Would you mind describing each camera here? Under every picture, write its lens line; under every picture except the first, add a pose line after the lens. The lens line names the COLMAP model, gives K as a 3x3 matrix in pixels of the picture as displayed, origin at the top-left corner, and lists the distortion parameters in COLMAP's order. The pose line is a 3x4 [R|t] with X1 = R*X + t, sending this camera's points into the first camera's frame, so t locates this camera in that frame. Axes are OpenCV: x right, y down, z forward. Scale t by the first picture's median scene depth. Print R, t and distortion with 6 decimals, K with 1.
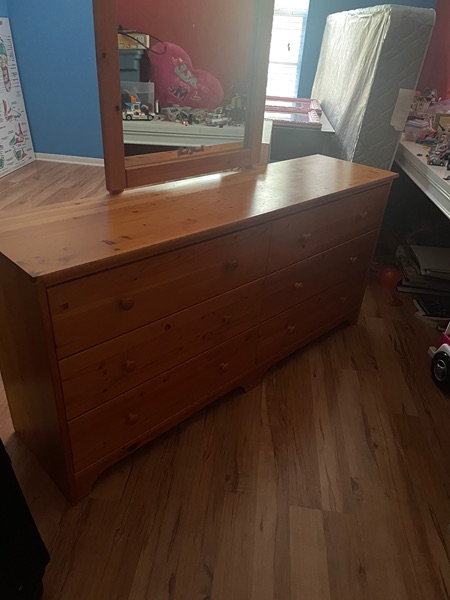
lens RADIAL K [[452.6, 0, 222.5], [0, 452.6, 304.3], [0, 0, 1]] dist [0.063880, -0.092018]
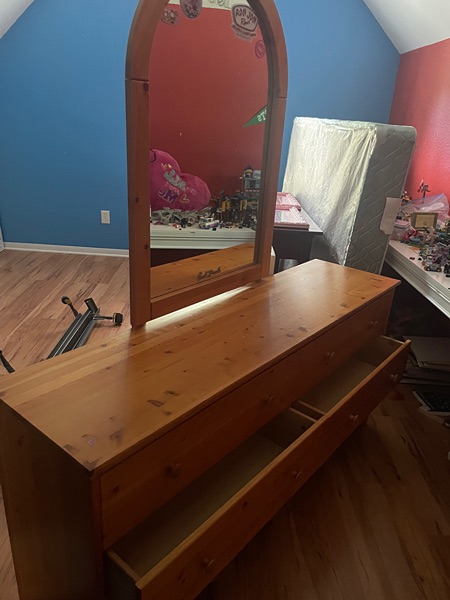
lens RADIAL K [[452.6, 0, 227.1], [0, 452.6, 298.0], [0, 0, 1]] dist [0.063880, -0.092018]
pose [[0.993548, -0.035818, 0.107604, -0.093660], [0.051236, 0.988231, -0.144130, -0.096736], [-0.101175, 0.148713, 0.983691, 0.027392]]
